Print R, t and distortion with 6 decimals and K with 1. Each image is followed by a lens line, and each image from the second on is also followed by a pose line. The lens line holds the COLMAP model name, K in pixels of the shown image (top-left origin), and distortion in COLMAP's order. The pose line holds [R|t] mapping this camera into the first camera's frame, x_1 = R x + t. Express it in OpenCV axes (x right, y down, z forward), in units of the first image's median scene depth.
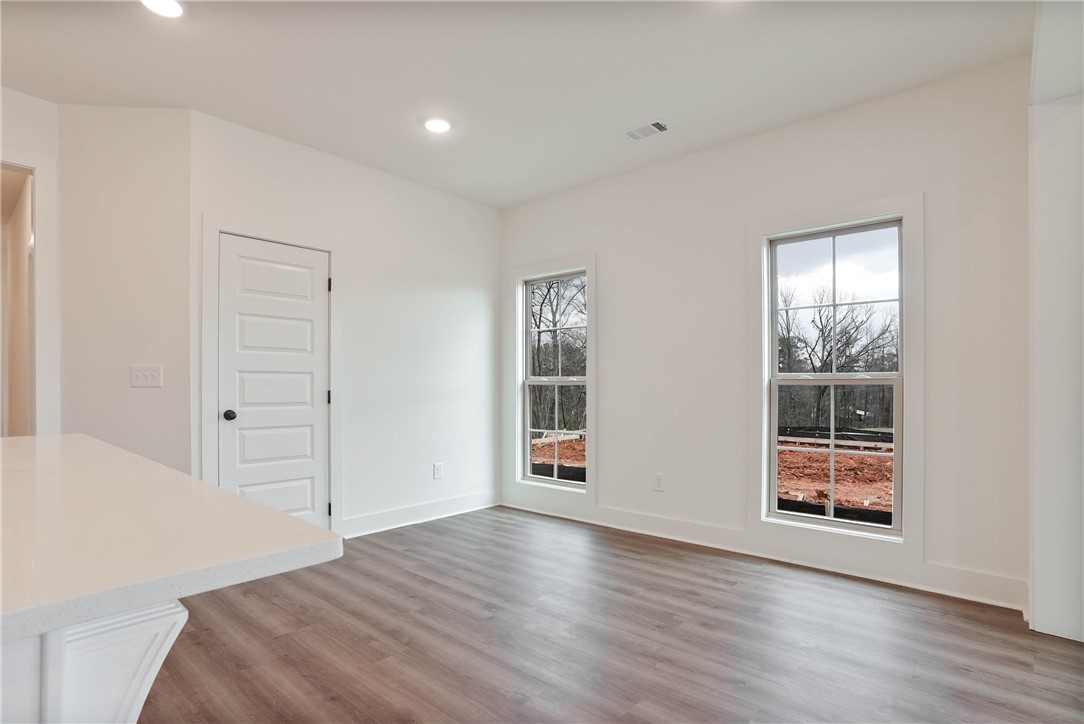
lens RADIAL K [[545.7, 0, 545.4], [0, 545.7, 383.2], [0, 0, 1]] dist [-0.002442, -0.000008]
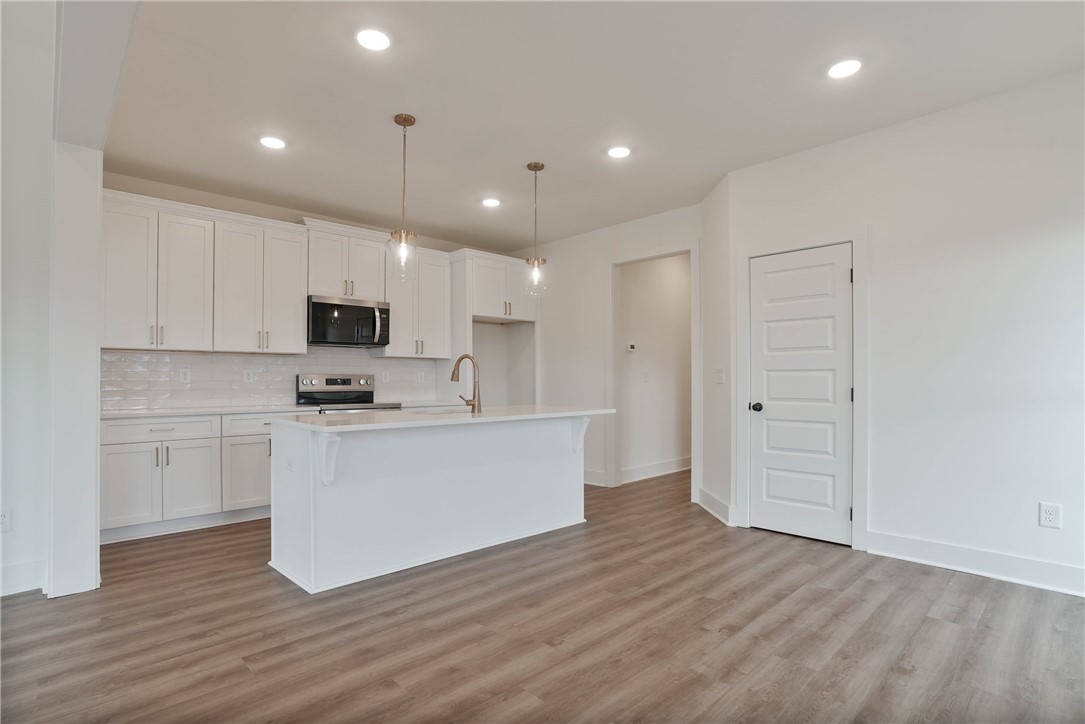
lens RADIAL K [[547.6, 0, 541.3], [0, 547.6, 379.2], [0, 0, 1]] dist [-0.002152, 0.000603]
pose [[-0.070314, -0.003343, -0.997519, 0.656814], [0.005887, 0.999976, -0.003767, -0.001327], [0.997508, -0.006137, -0.070292, 0.596390]]
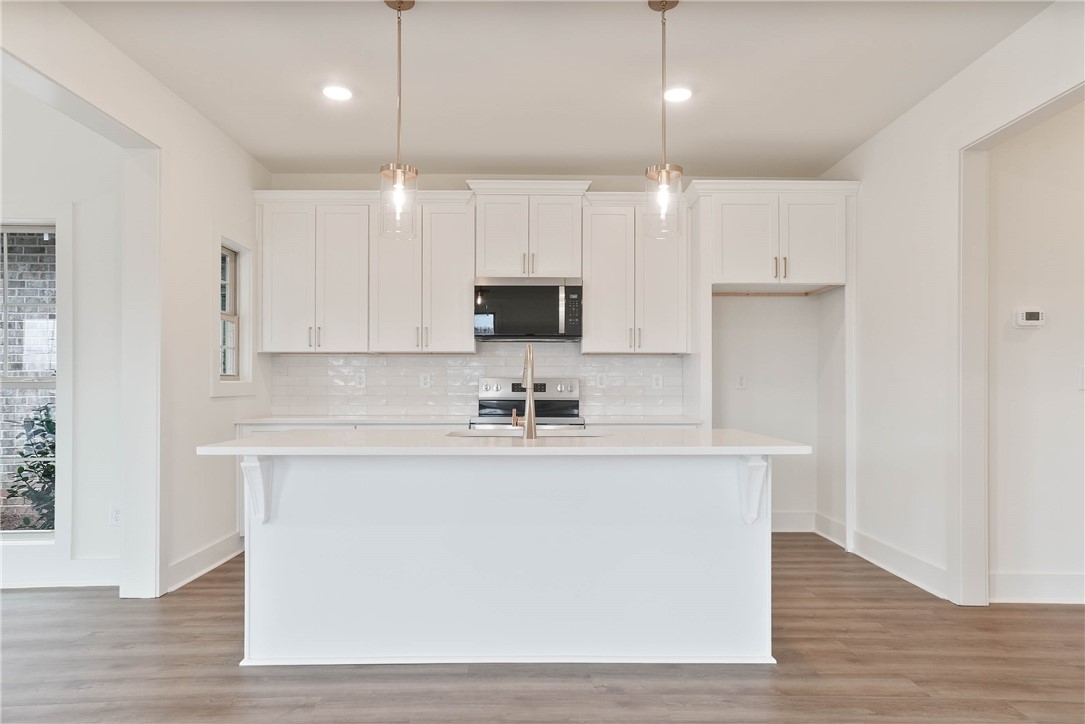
lens RADIAL K [[671.5, 0, 545.3], [0, 671.5, 382.4], [0, 0, 1]] dist [0.023494, 0.001567]
pose [[-0.727790, -0.005988, -0.685773, 0.132585], [-0.000241, 0.999964, -0.008477, -0.001329], [0.685800, -0.006004, -0.727766, 1.003175]]
